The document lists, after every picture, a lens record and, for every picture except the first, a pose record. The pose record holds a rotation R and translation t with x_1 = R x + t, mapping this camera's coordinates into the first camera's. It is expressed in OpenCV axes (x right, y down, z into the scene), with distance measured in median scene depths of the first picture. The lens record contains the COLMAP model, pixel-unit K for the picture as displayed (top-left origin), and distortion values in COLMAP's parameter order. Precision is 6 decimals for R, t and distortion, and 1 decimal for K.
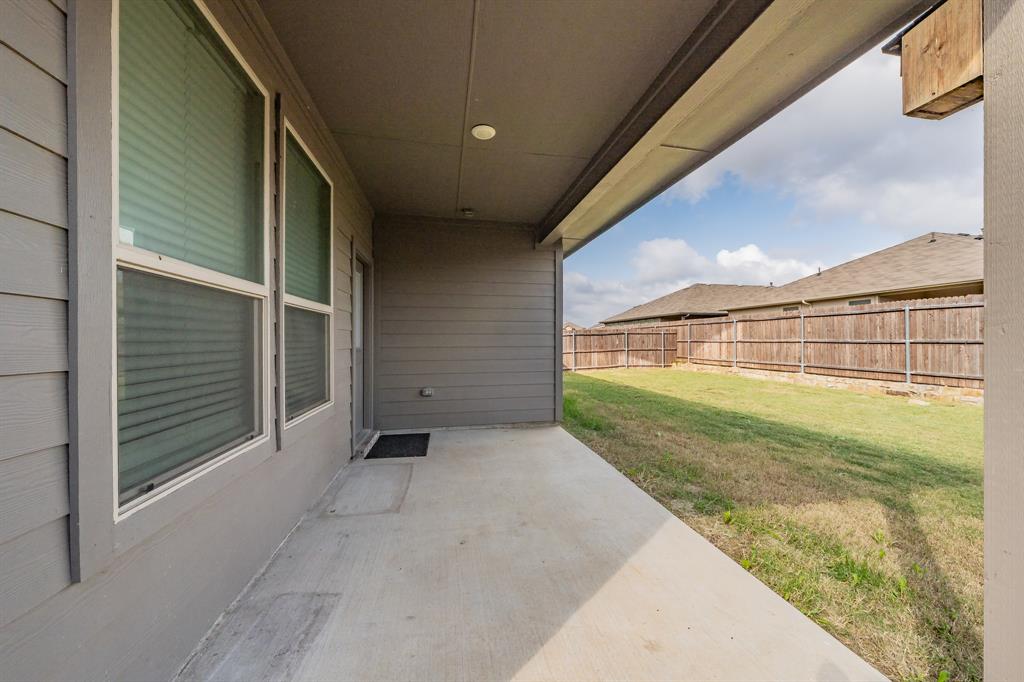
lens RADIAL K [[346.7, 0, 518.9], [0, 346.7, 341.3], [0, 0, 1]] dist [-0.008592, -0.000127]
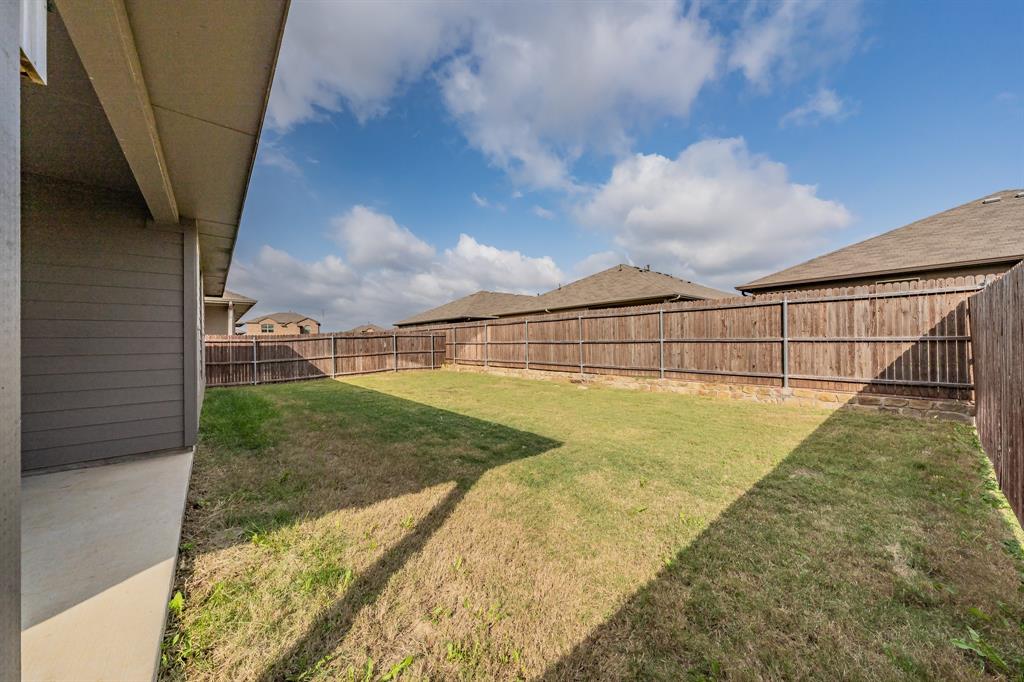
lens RADIAL K [[346.7, 0, 512.5], [0, 346.7, 340.3], [0, 0, 1]] dist [-0.008592, -0.000127]
pose [[0.871635, -0.007612, 0.490097, 0.163653], [0.012917, 0.999889, -0.007444, 0.000425], [-0.489986, 0.012819, 0.871636, -0.026867]]
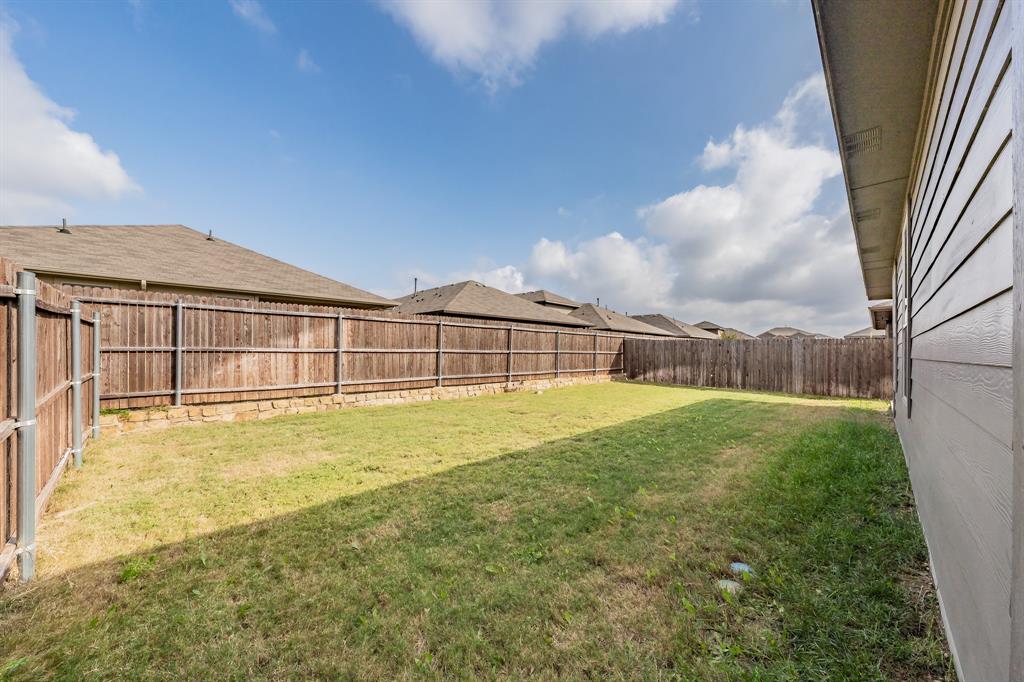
lens RADIAL K [[380.3, 0, 515.6], [0, 380.3, 348.9], [0, 0, 1]] dist [0.000617, 0.000013]
pose [[-0.567021, 0.000590, 0.823703, -0.093775], [-0.006701, 0.999963, -0.005329, -0.003177], [-0.823676, -0.008541, -0.566996, 1.232902]]
